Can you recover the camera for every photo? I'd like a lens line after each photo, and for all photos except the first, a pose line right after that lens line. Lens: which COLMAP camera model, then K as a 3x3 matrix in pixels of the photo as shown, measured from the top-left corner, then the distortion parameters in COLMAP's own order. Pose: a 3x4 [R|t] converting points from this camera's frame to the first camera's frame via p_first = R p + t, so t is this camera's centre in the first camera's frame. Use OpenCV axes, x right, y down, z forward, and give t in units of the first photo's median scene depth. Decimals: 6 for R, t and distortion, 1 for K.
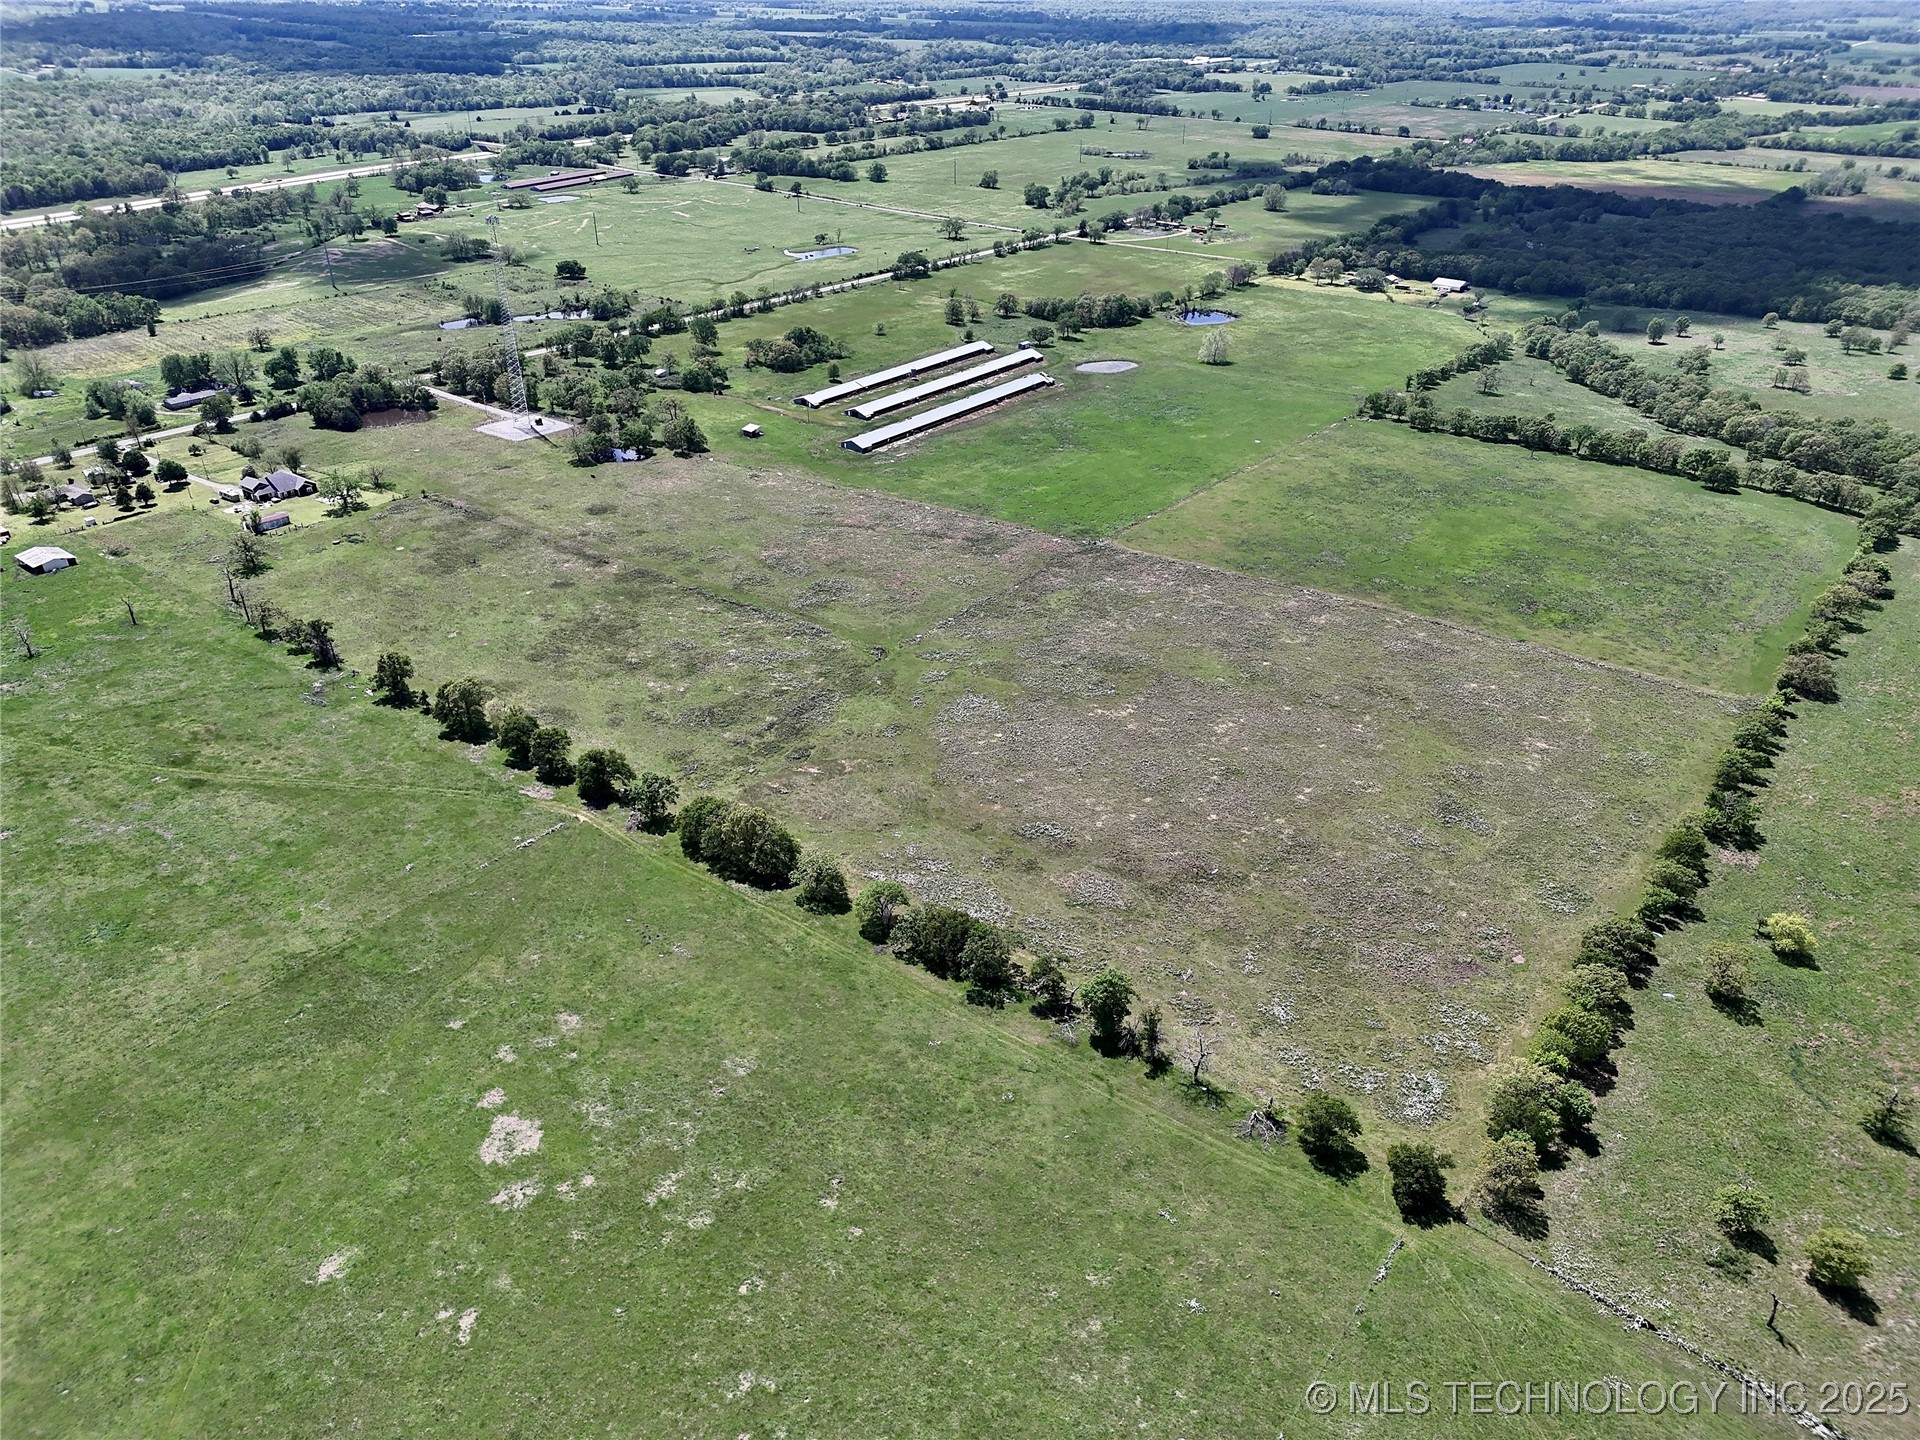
lens RADIAL K [[1340.7, 0, 961.1], [0, 1340.7, 724.1], [0, 0, 1]] dist [0.069654, -0.063577]
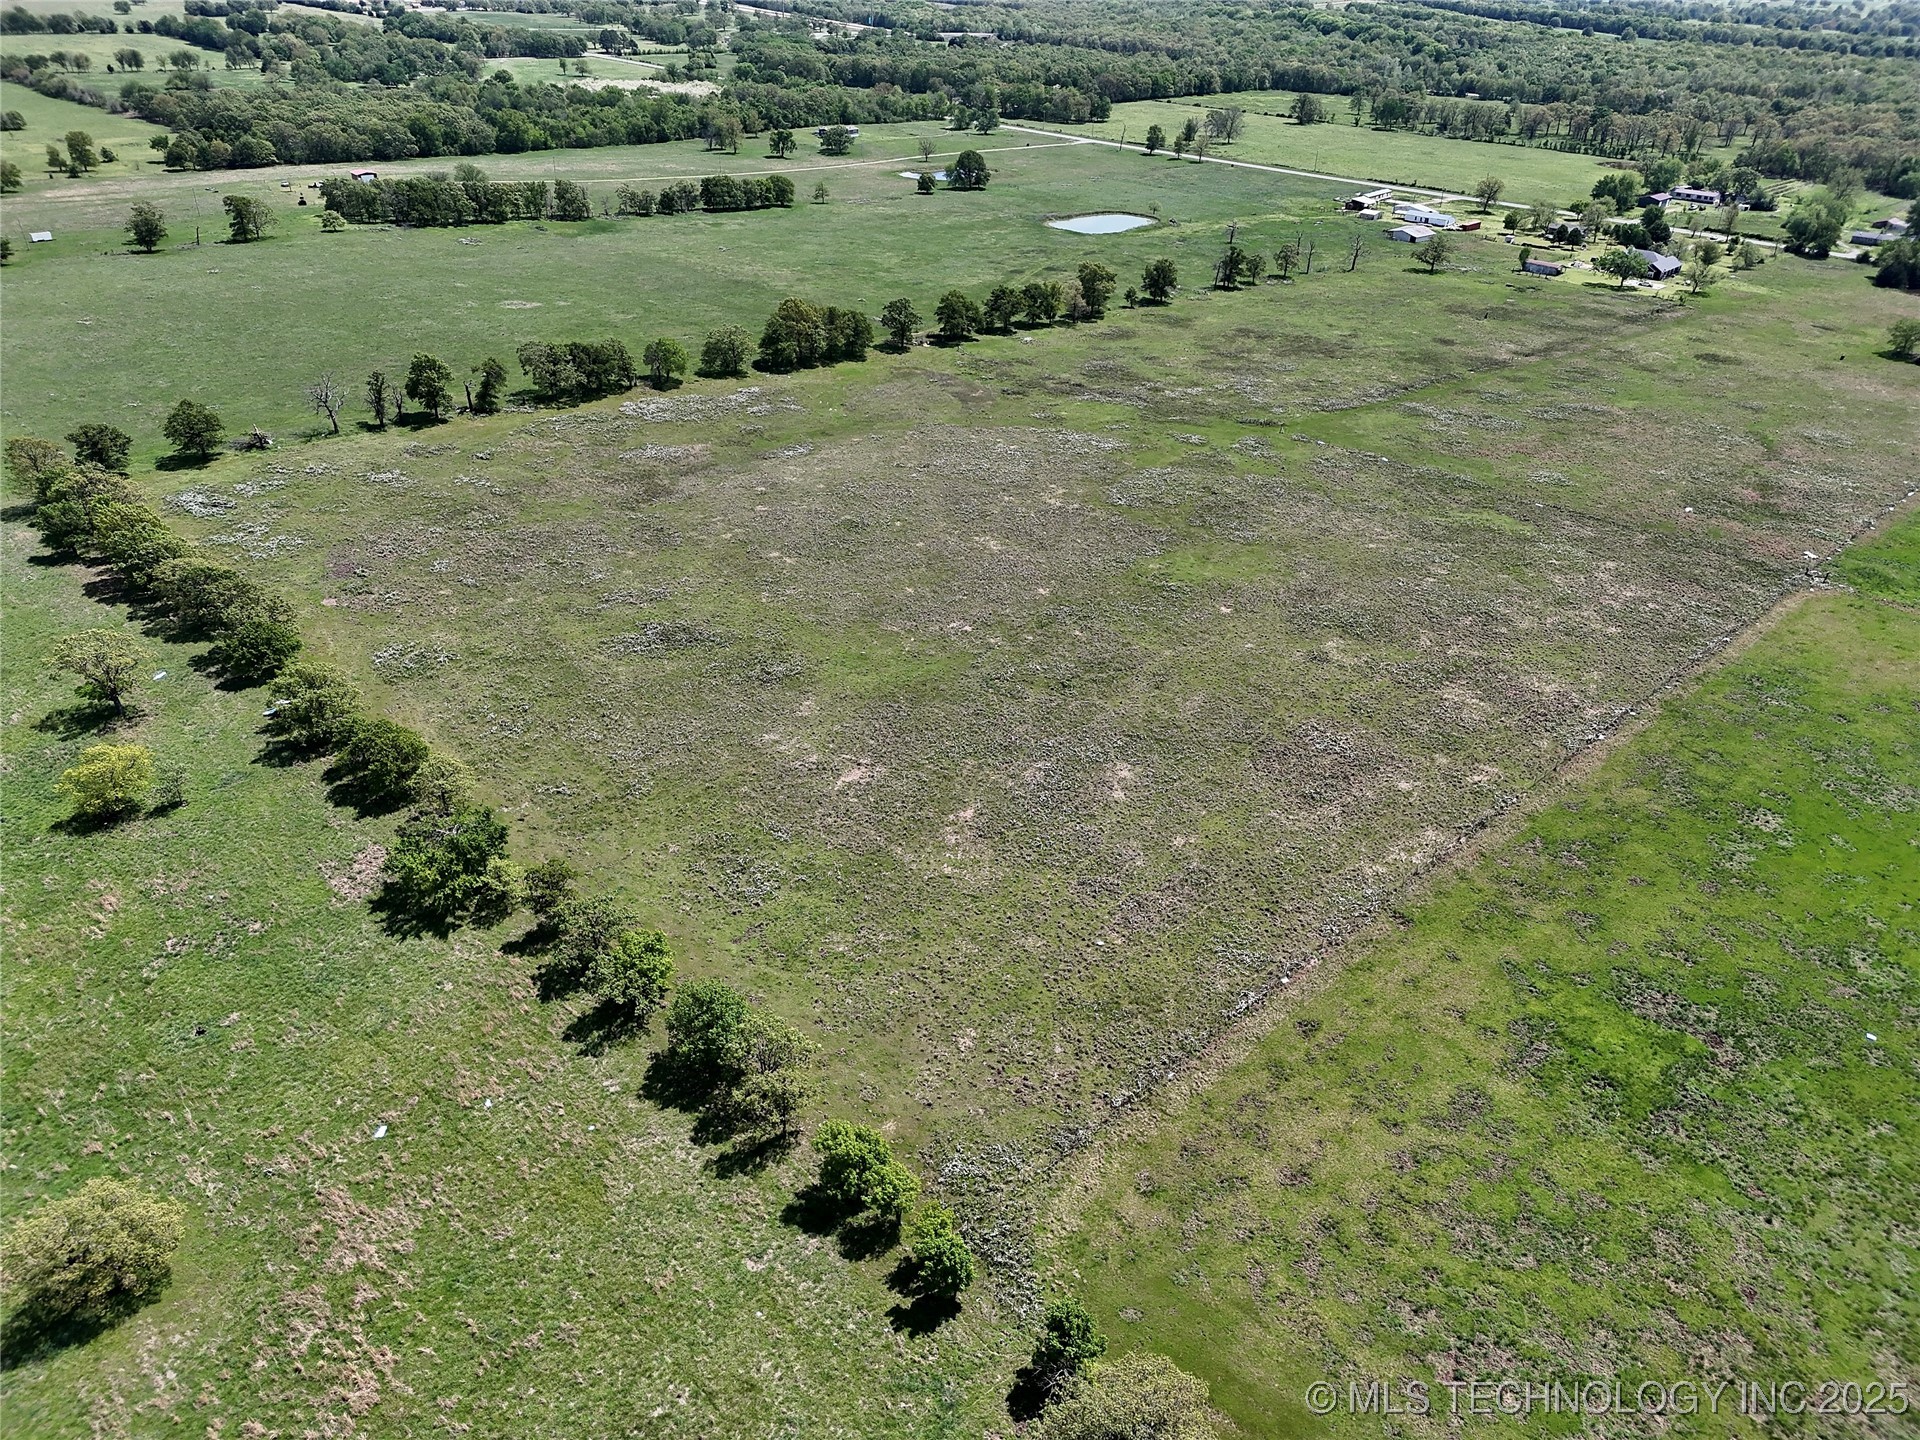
lens RADIAL K [[1340.7, 0, 958.9], [0, 1340.7, 729.7], [0, 0, 1]] dist [0.069654, -0.063577]
pose [[-0.107579, 0.496412, -0.861395, 0.538454], [-0.513495, 0.714168, 0.475697, -0.157186], [0.851322, 0.493497, 0.178076, 0.614210]]
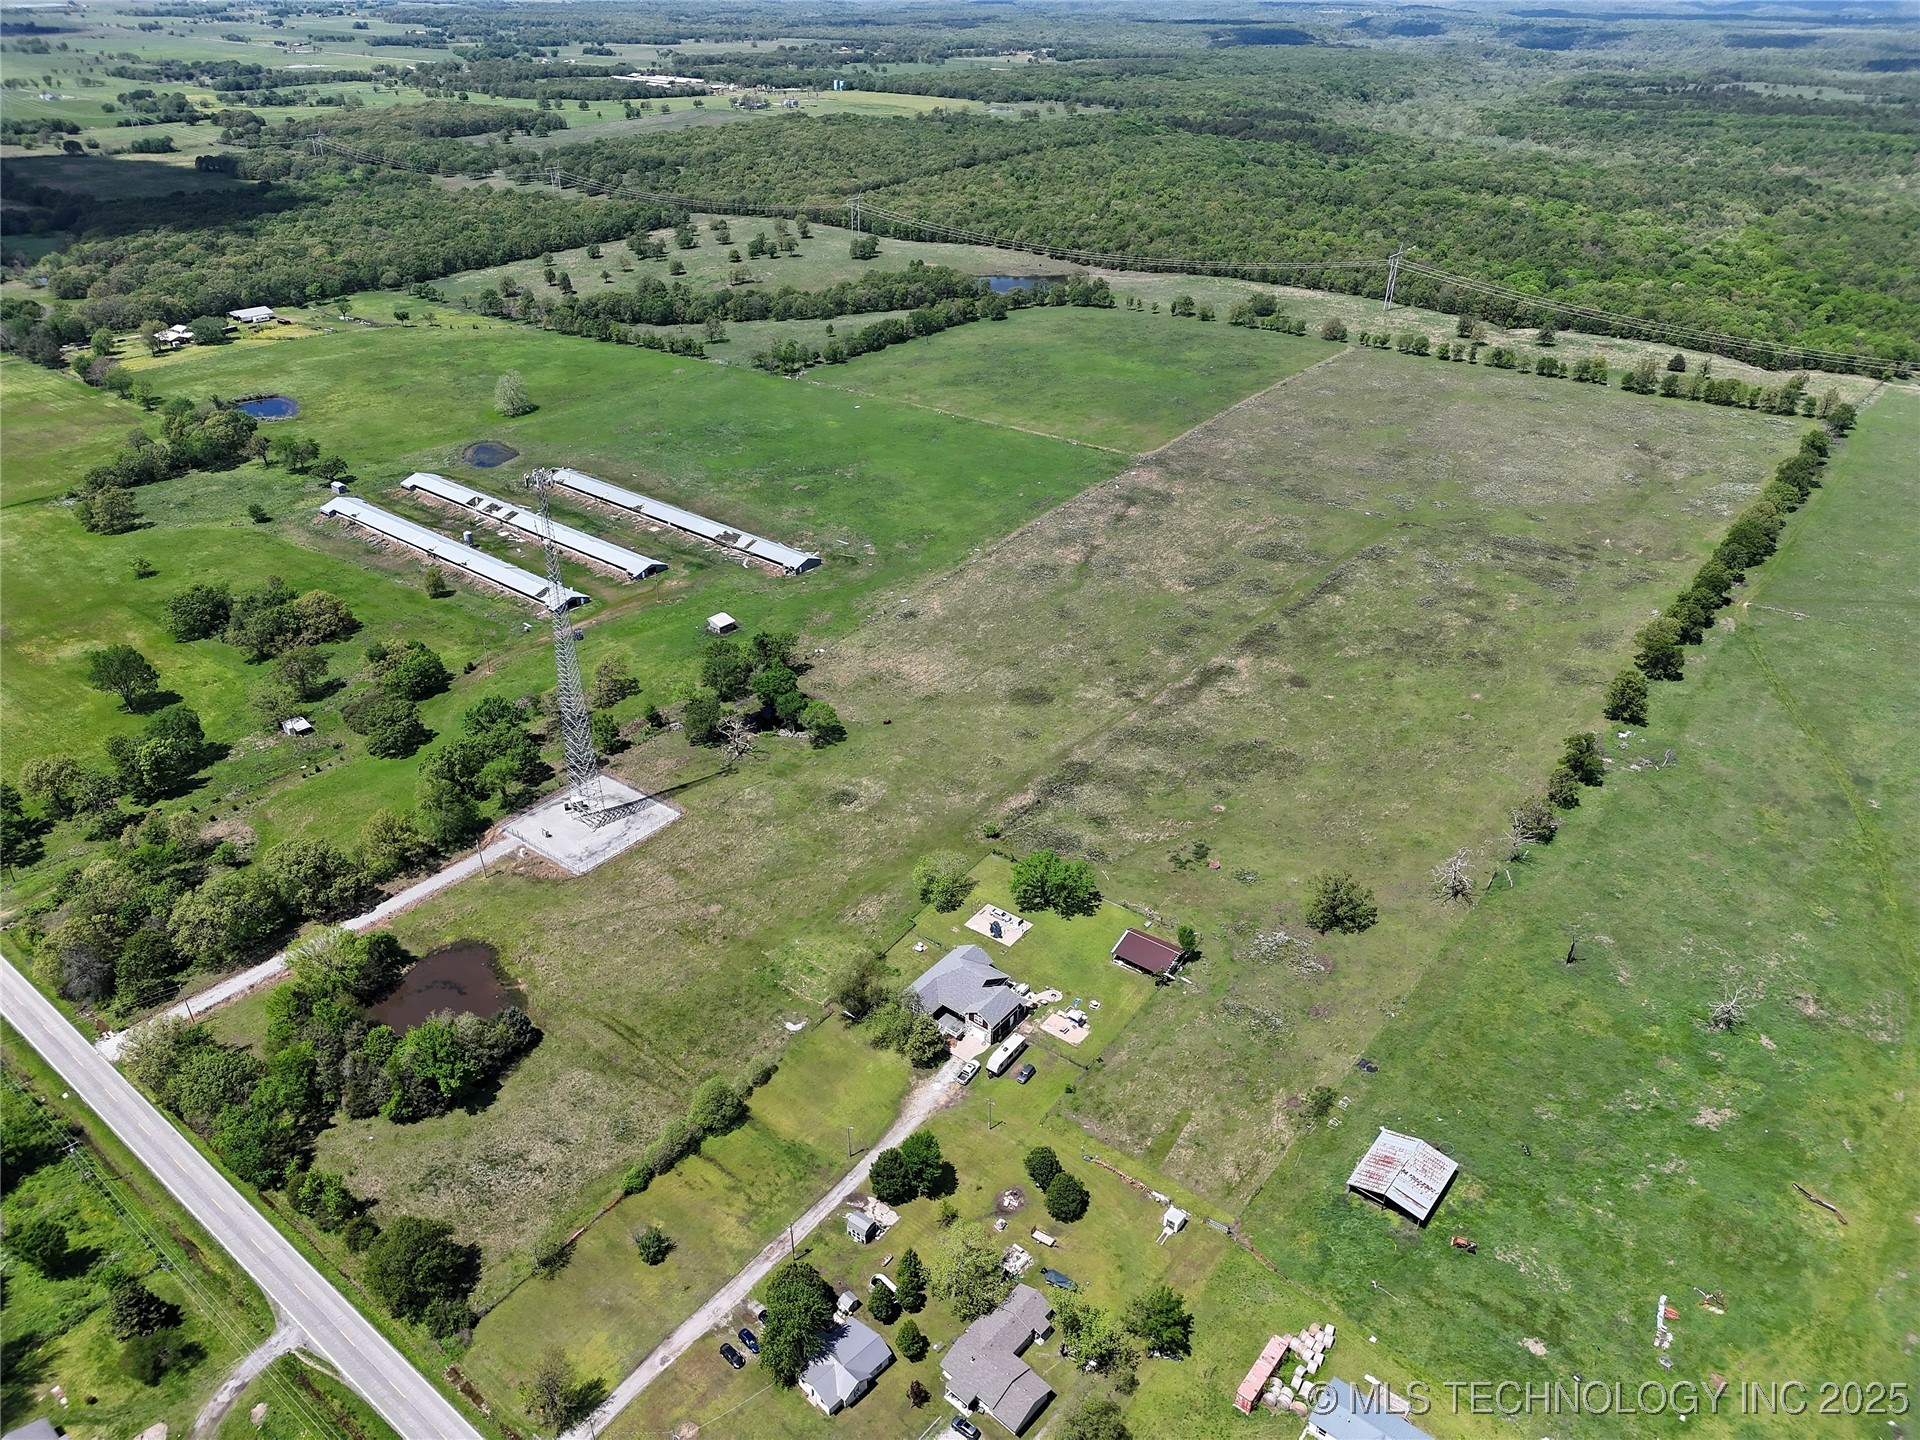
lens RADIAL K [[1340.7, 0, 956.7], [0, 1340.7, 728.4], [0, 0, 1]] dist [0.069654, -0.063577]
pose [[-0.000473, -0.501822, 0.864971, -0.935557], [0.484660, 0.756477, 0.439143, -0.501577], [-0.874702, 0.419425, 0.242856, 0.871122]]
